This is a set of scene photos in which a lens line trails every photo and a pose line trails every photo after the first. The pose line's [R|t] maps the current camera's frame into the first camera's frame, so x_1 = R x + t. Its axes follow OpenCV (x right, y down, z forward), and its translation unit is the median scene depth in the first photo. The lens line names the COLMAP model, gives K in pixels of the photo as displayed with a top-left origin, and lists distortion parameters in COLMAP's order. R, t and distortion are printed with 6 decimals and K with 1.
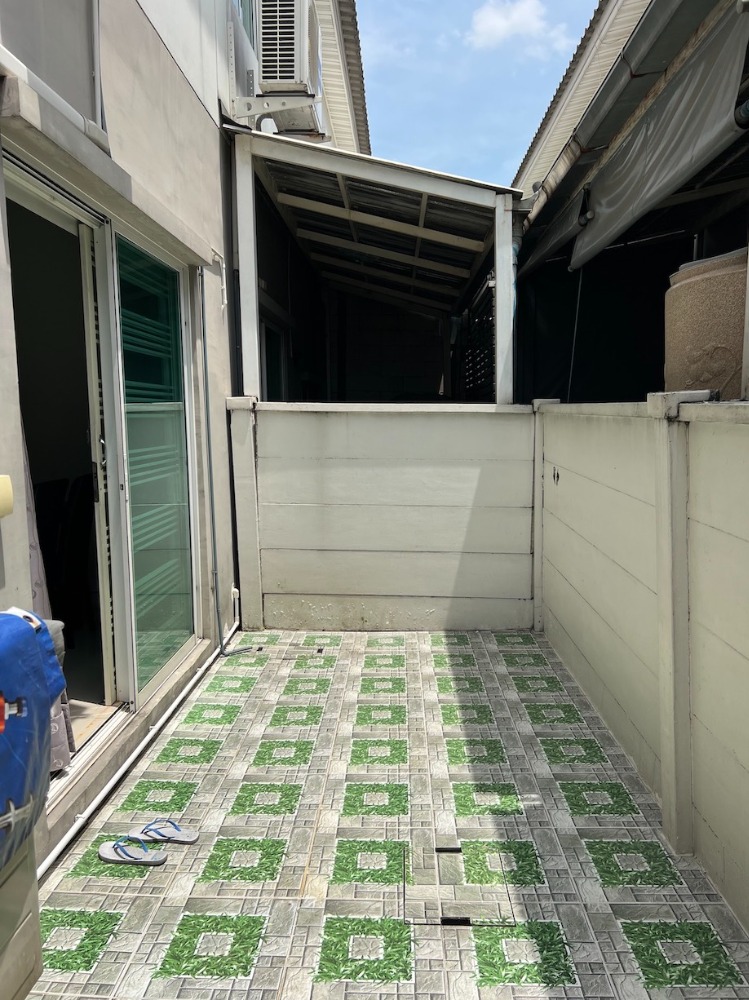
lens RADIAL K [[765.6, 0, 374.9], [0, 765.6, 499.6], [0, 0, 1]] dist [0.039572, -0.030865]
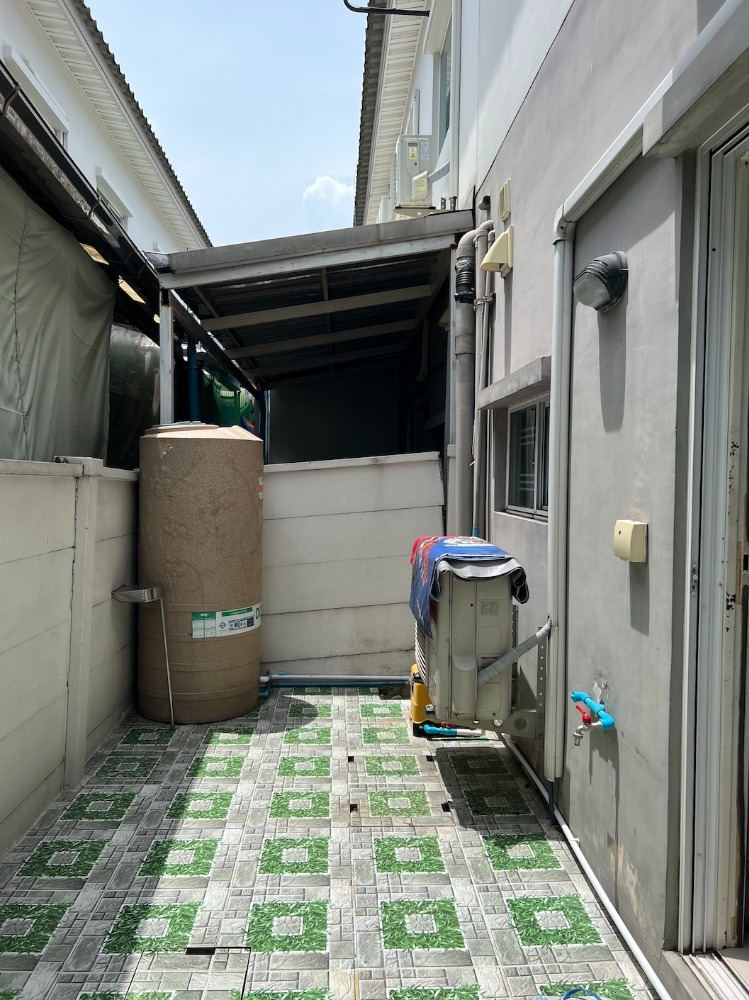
lens RADIAL K [[765.6, 0, 374.6], [0, 765.6, 497.9], [0, 0, 1]] dist [0.039572, -0.030865]
pose [[-0.996469, 0.004351, -0.083849, -0.044256], [-0.007533, 0.989996, 0.140893, -0.207438], [0.083623, 0.141027, -0.986468, 1.977968]]
